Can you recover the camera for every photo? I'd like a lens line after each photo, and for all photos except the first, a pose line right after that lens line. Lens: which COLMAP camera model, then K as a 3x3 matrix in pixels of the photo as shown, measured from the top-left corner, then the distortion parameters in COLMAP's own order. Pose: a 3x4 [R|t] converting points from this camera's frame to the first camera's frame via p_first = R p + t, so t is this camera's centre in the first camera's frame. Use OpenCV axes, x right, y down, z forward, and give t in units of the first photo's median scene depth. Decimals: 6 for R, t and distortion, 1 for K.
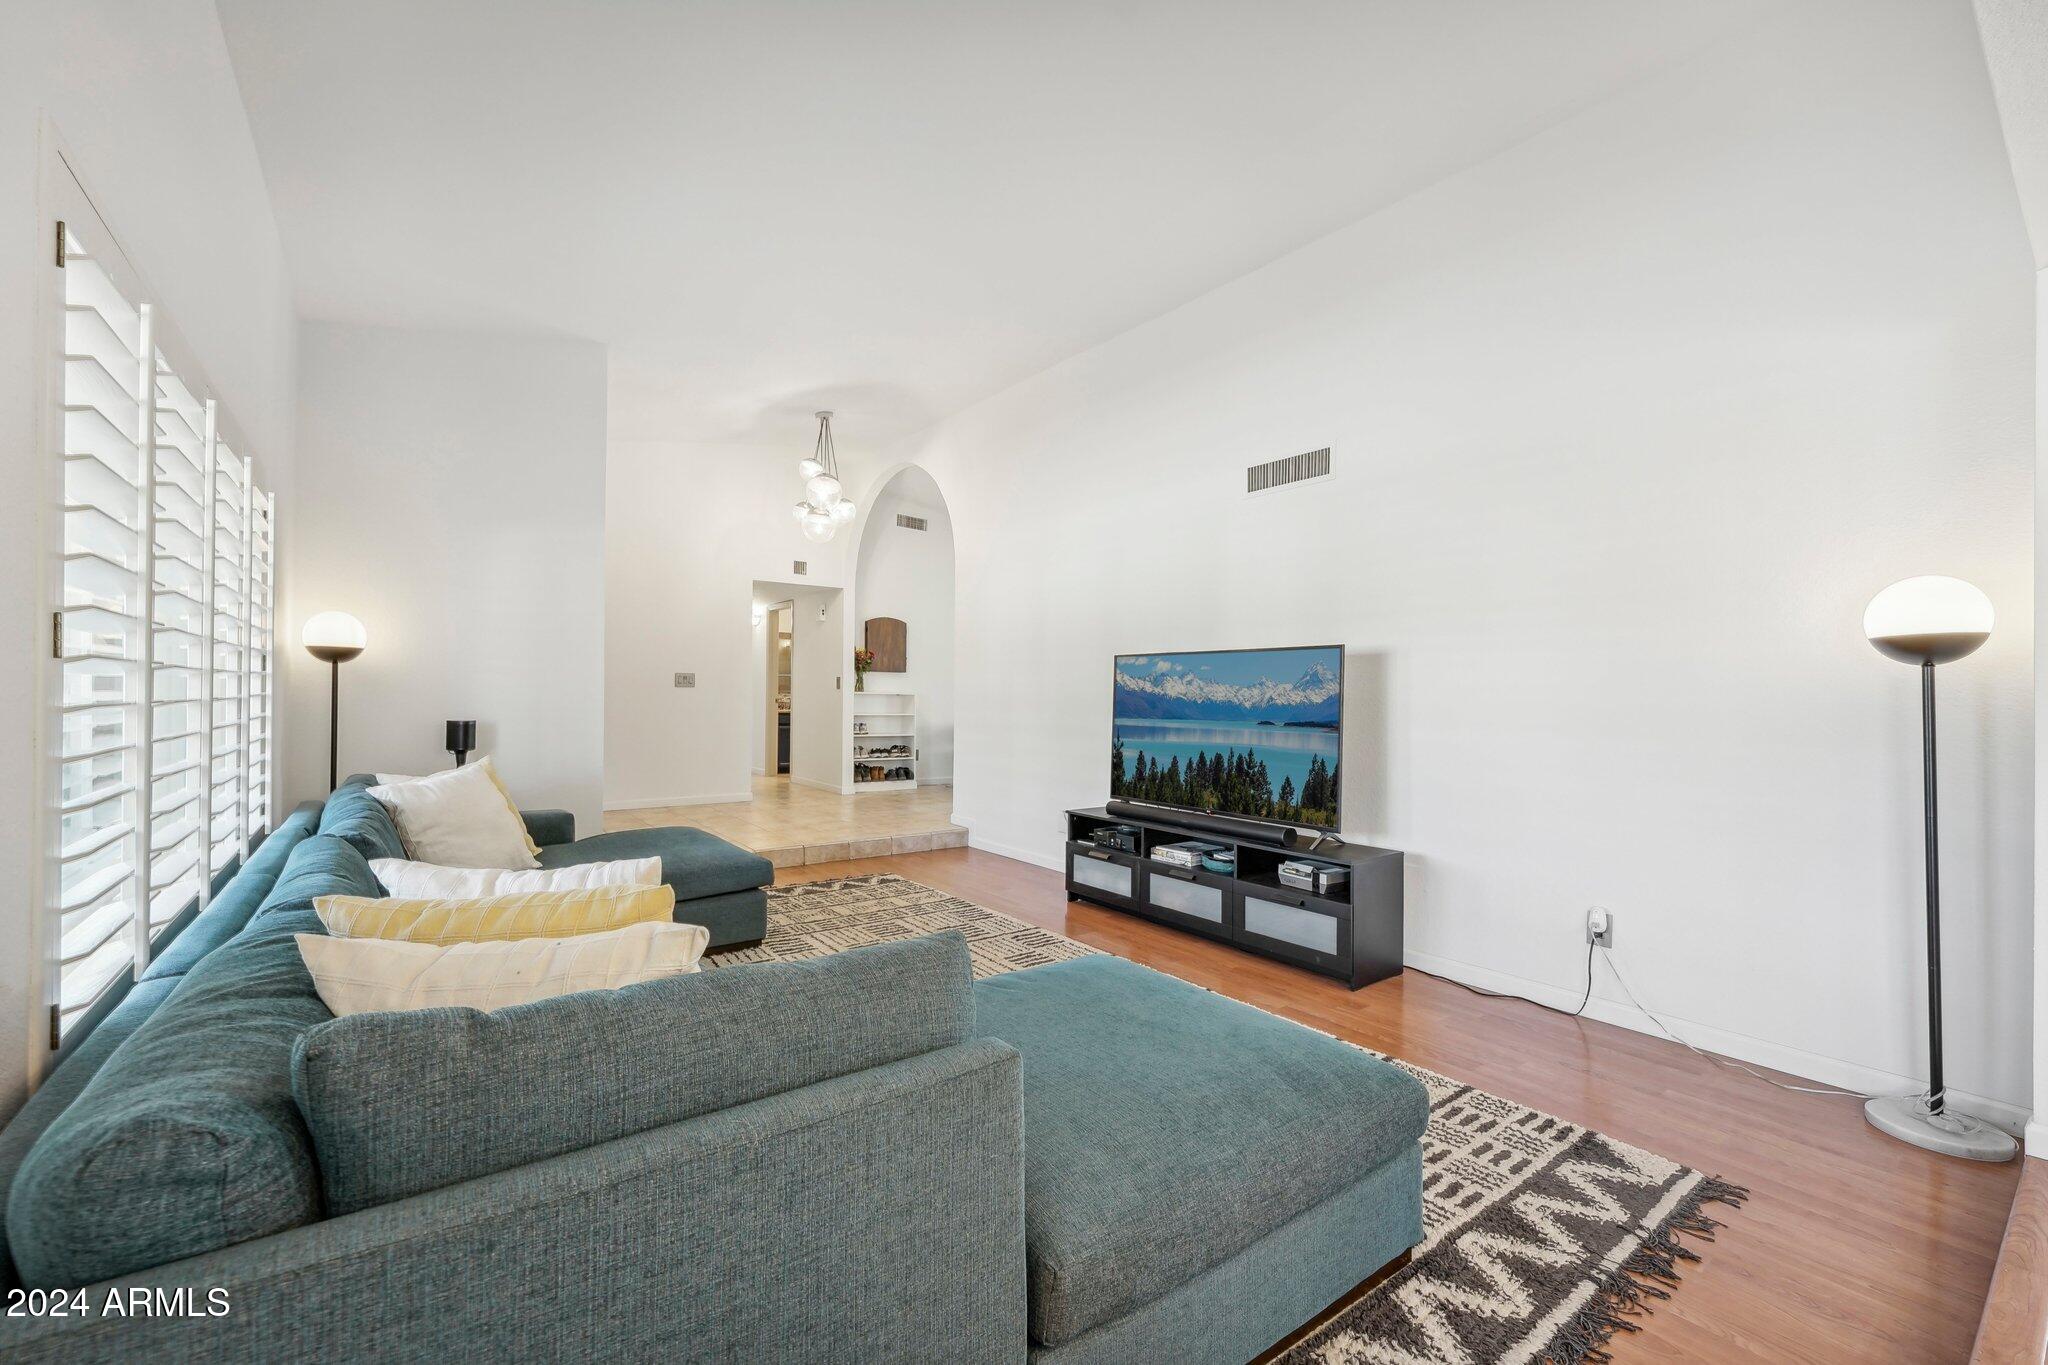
lens RADIAL K [[854.2, 0, 1019.3], [0, 854.2, 692.4], [0, 0, 1]] dist [0.002764, 0.000209]
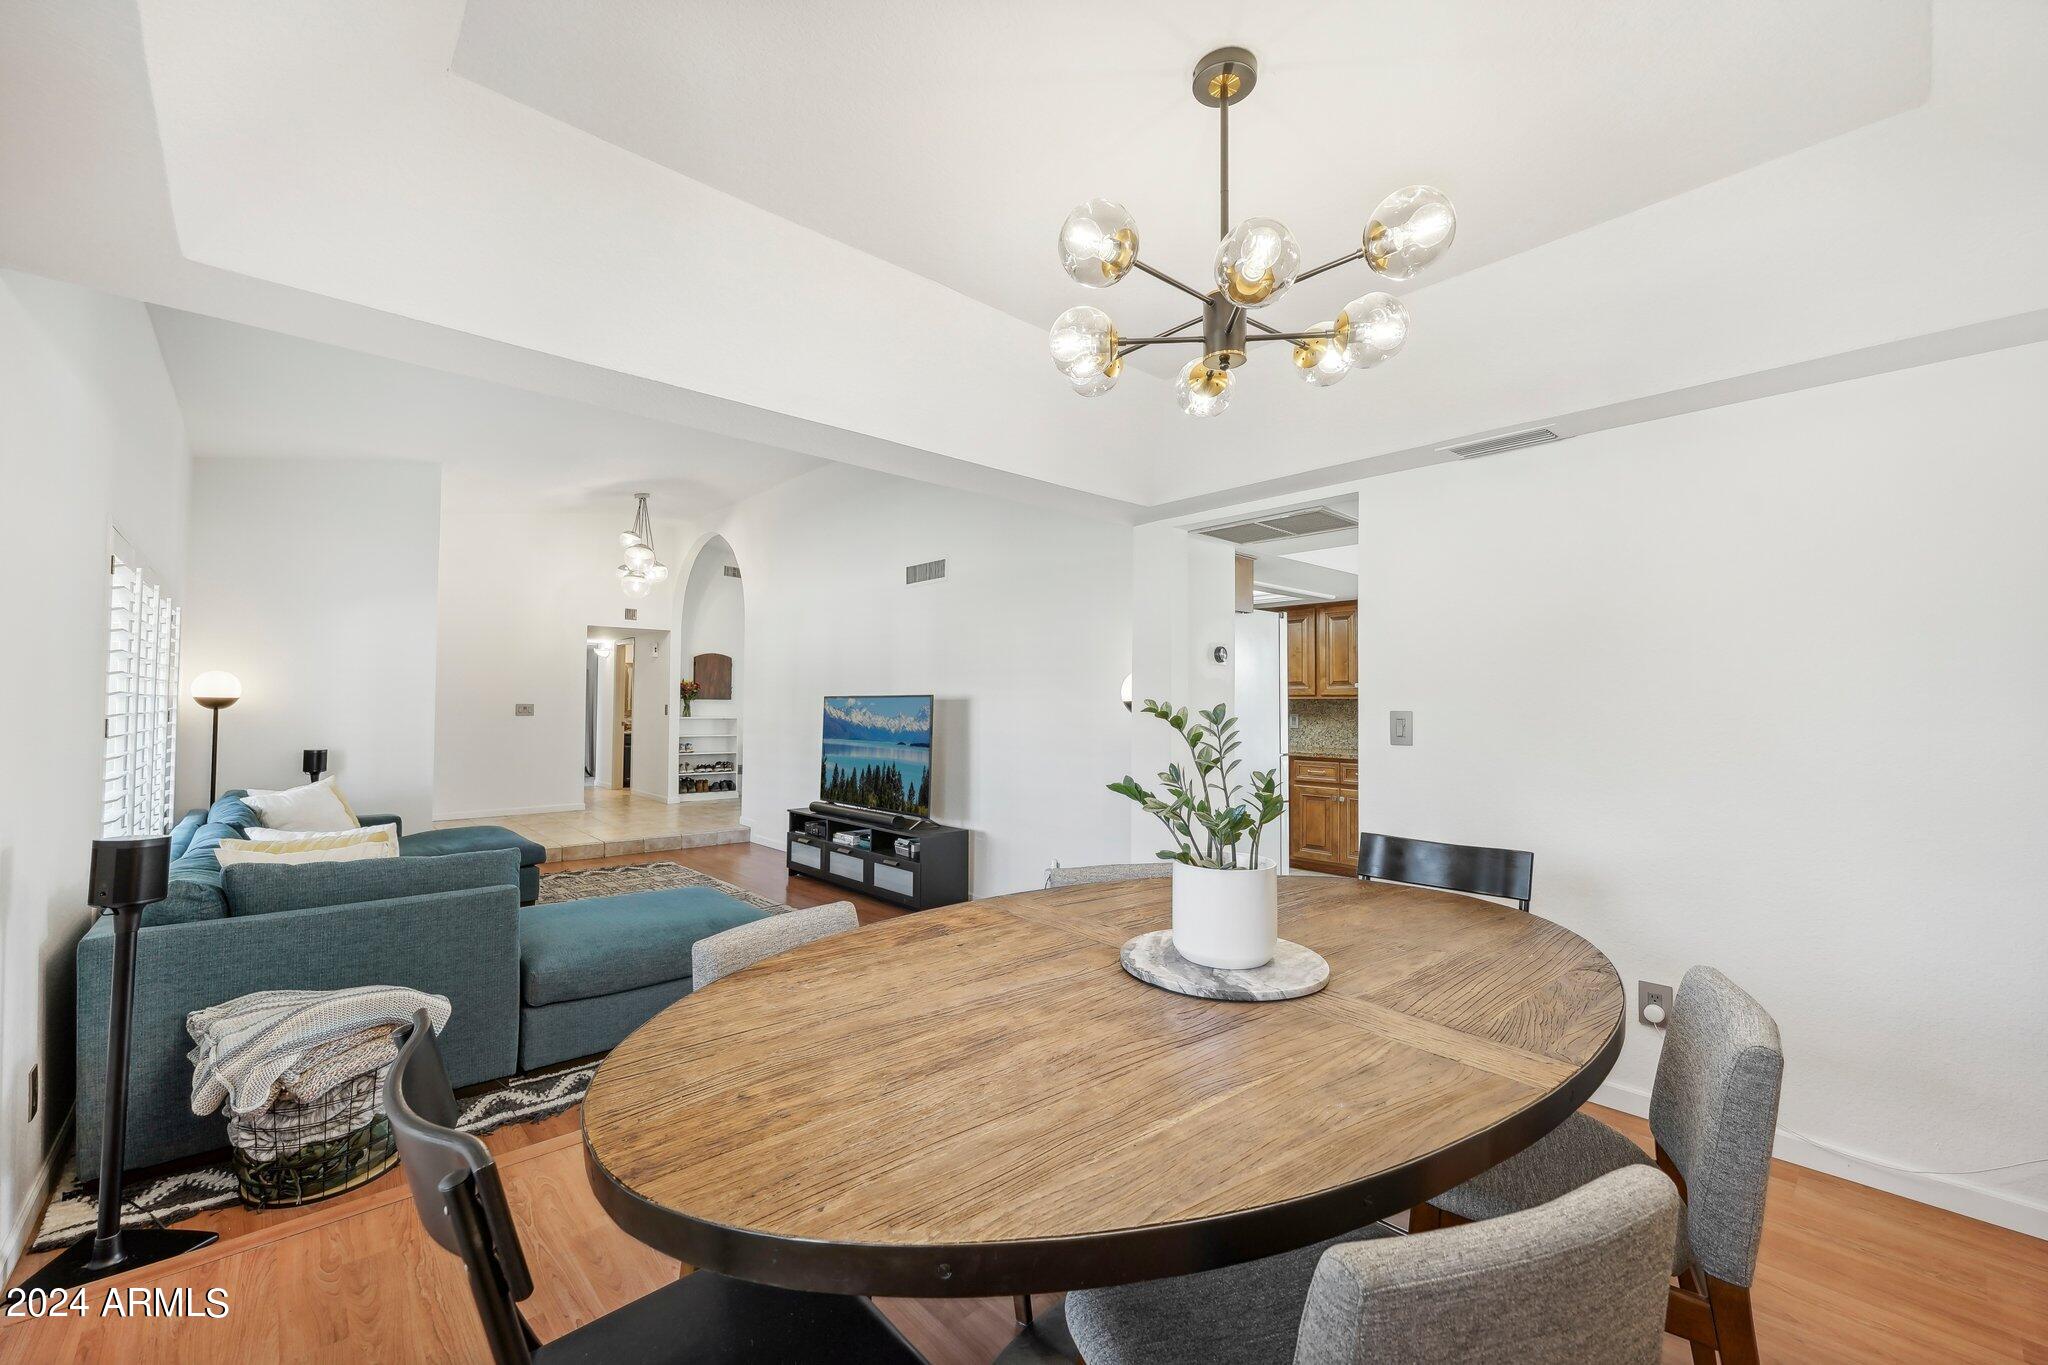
lens RADIAL K [[844.7, 0, 1015.8], [0, 844.7, 680.8], [0, 0, 1]] dist [-0.001208, 0.000063]
pose [[0.995594, -0.003840, 0.093688, 0.297808], [0.006445, 0.999601, -0.027517, -0.029285], [-0.093545, 0.028000, 0.995221, -0.397267]]
